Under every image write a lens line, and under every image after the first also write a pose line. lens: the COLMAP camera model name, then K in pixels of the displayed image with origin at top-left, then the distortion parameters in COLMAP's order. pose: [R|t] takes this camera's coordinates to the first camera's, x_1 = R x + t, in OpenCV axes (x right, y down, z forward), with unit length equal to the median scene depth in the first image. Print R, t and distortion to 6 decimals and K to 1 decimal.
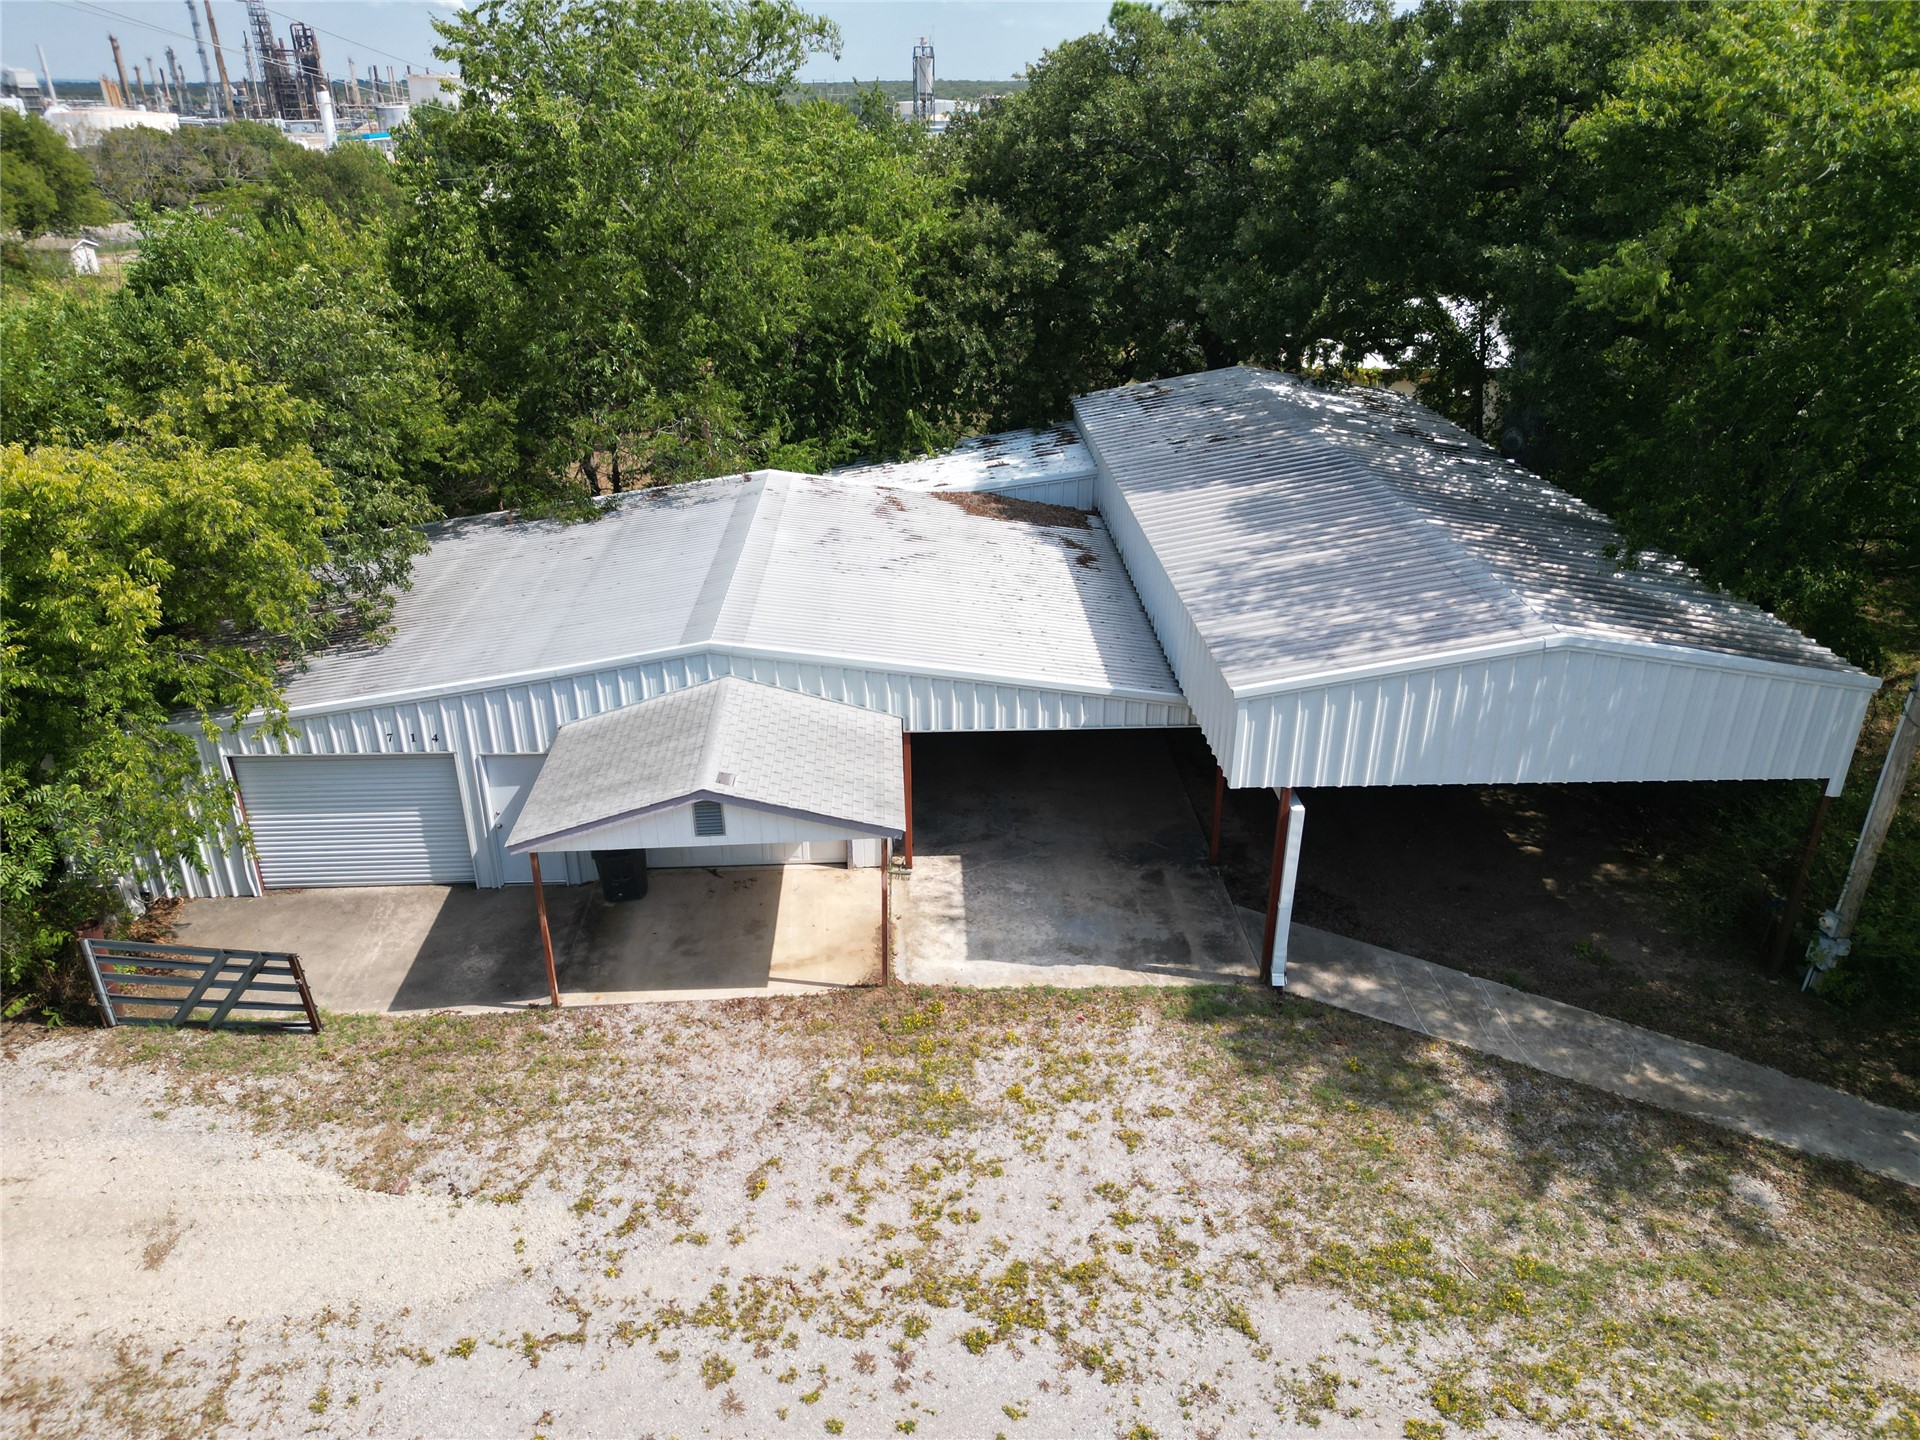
lens RADIAL K [[1345.9, 0, 960.0], [0, 1345.9, 720.0], [0, 0, 1]] dist [0.078378, -0.082818]
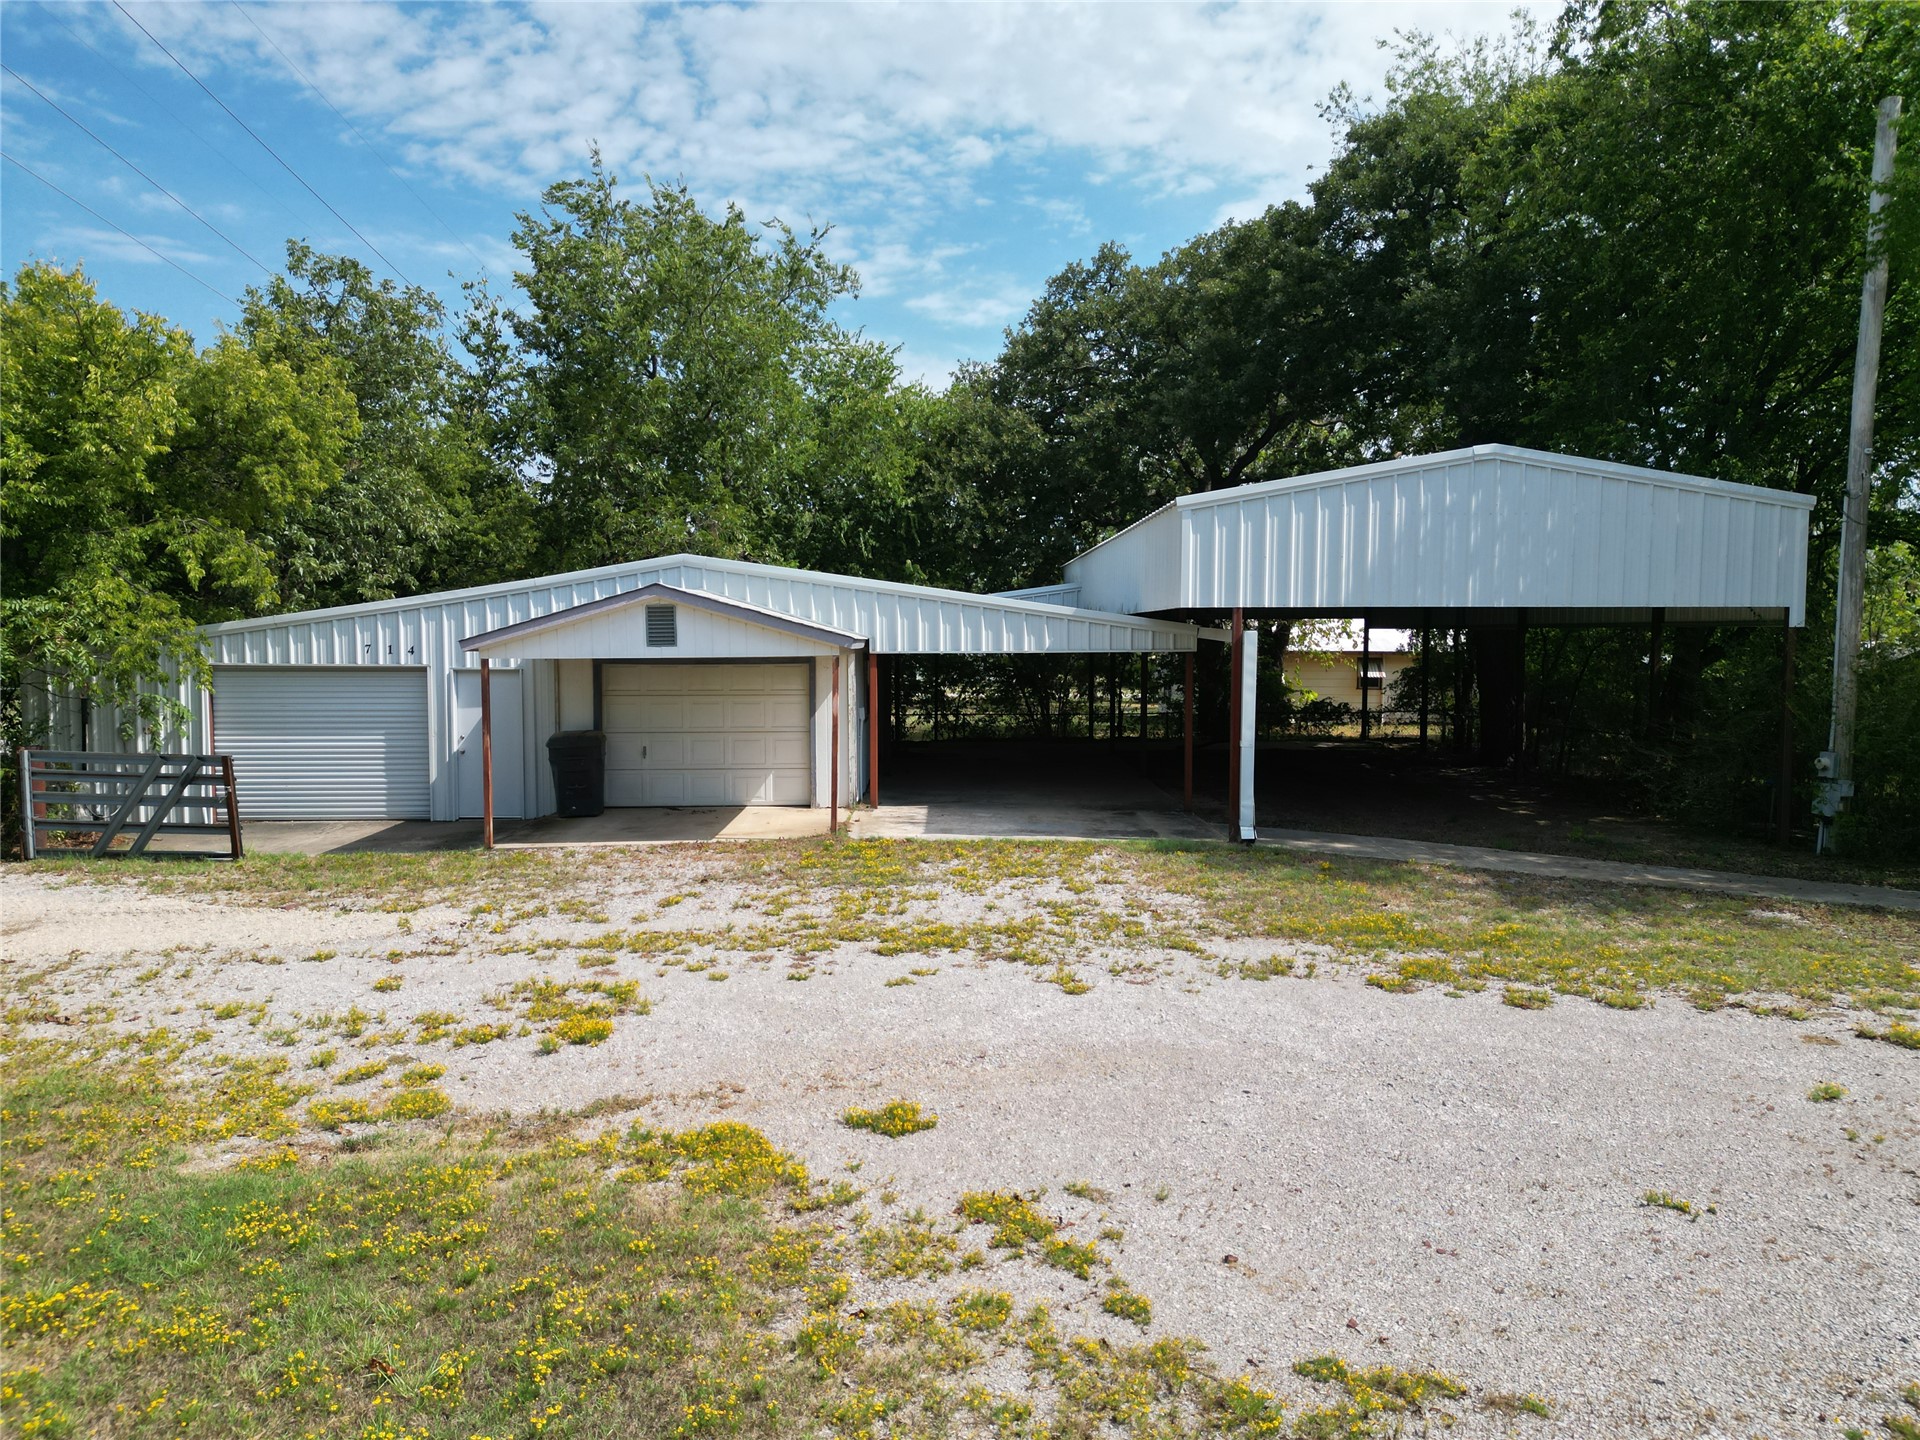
lens RADIAL K [[1344.9, 0, 958.6], [0, 1344.9, 714.0], [0, 0, 1]] dist [0.089292, -0.102851]
pose [[0.999471, 0.001881, -0.032458, 0.068414], [-0.013670, 0.930097, -0.367059, 0.500935], [0.029498, 0.367309, 0.929631, 0.091872]]
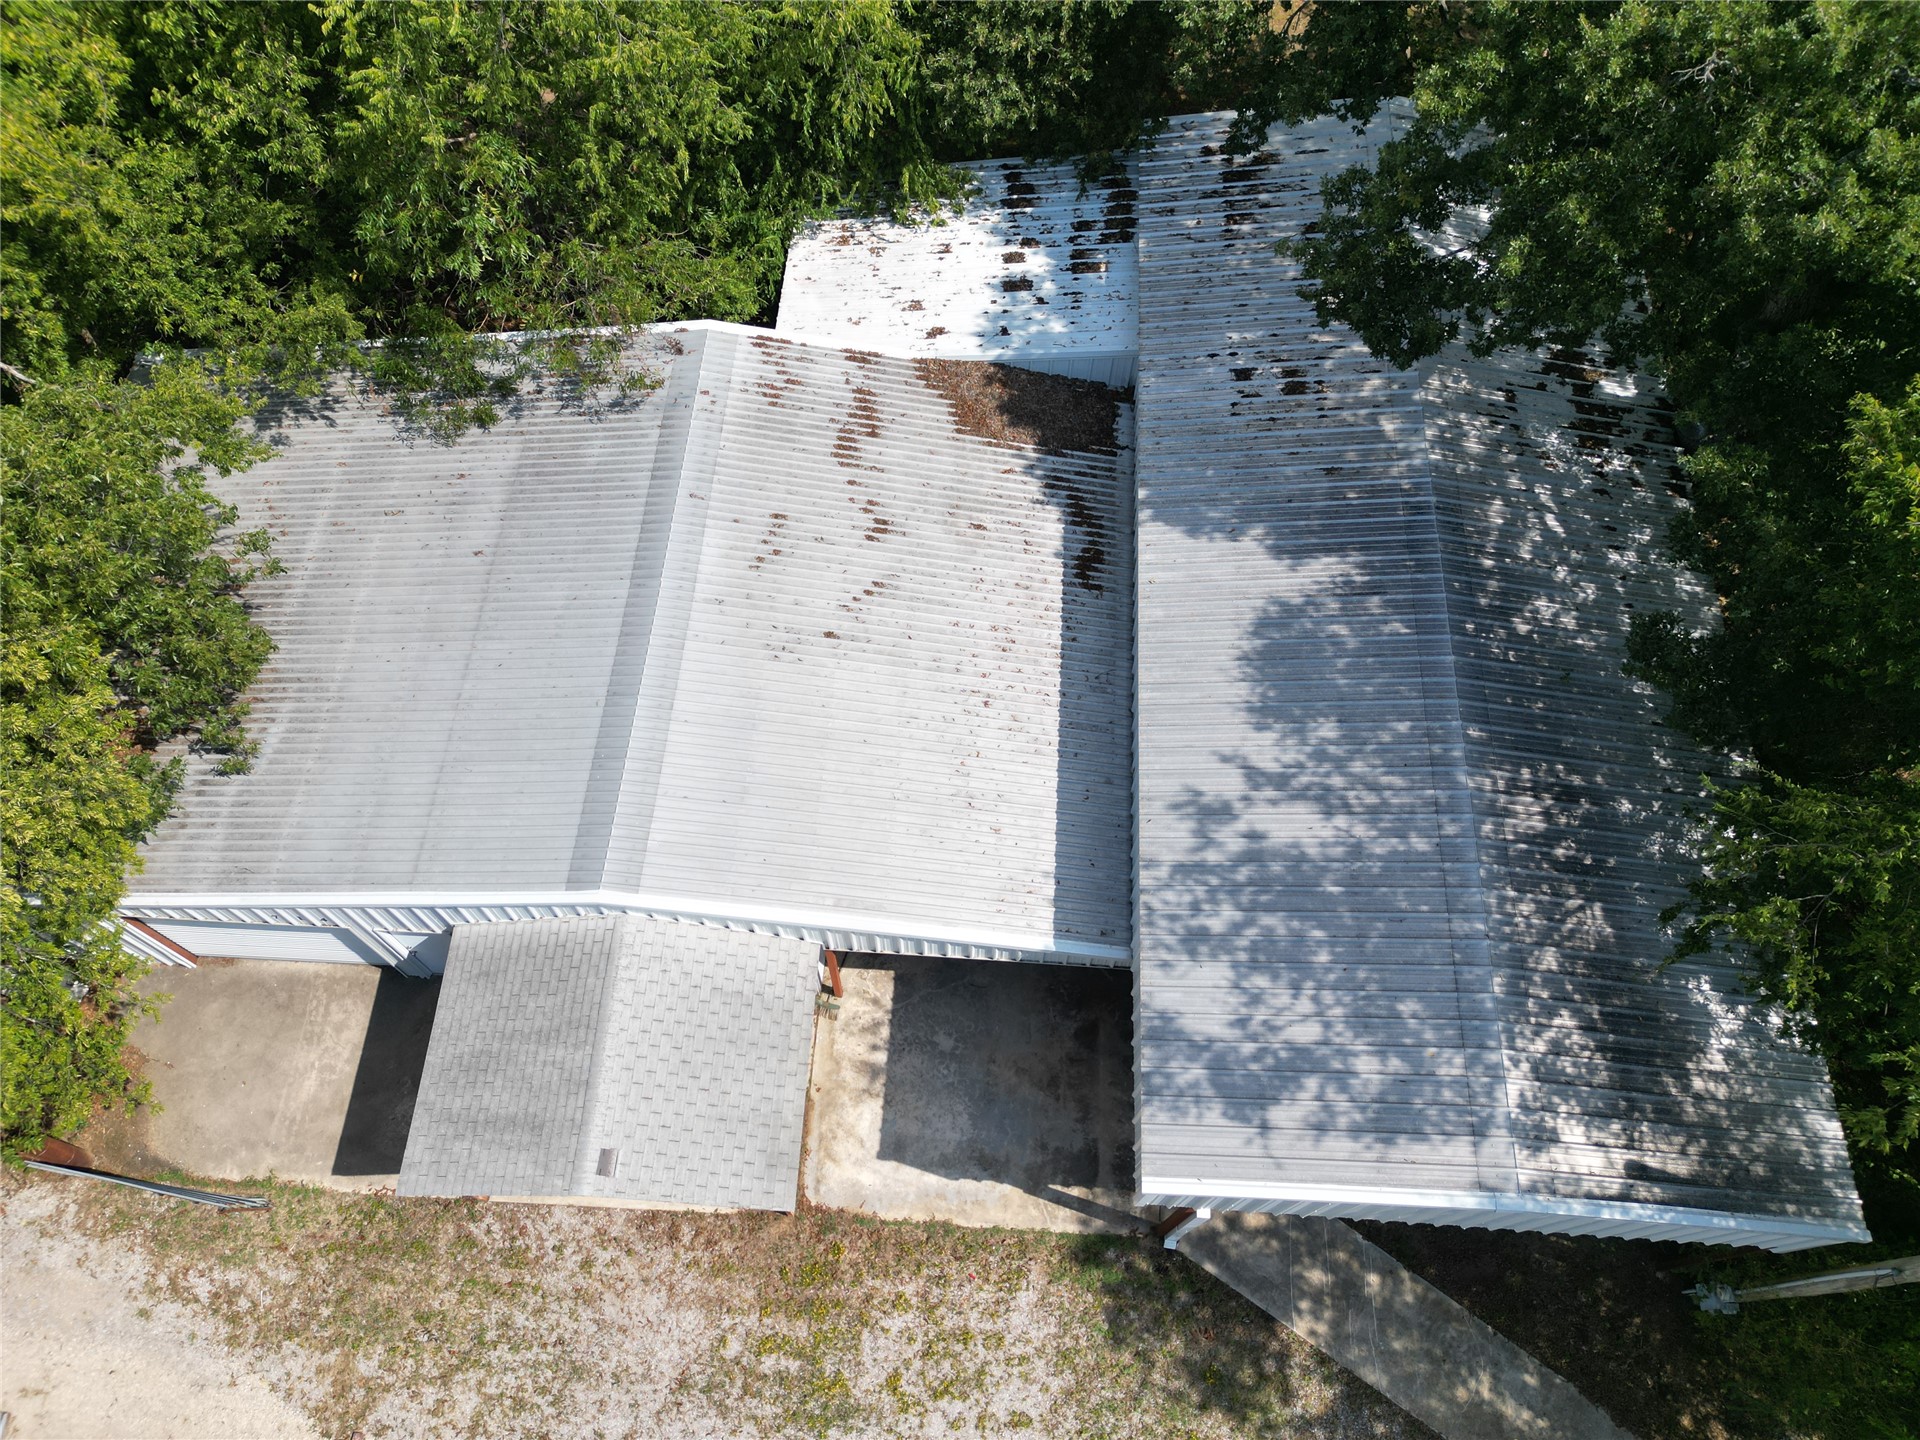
lens RADIAL K [[1345.9, 0, 960.0], [0, 1345.9, 720.0], [0, 0, 1]] dist [0.078378, -0.082818]
pose [[0.994939, 0.095279, -0.031922, 0.076587], [-0.055635, 0.786873, 0.614603, -0.812686], [0.083677, -0.609716, 0.788191, 0.446015]]
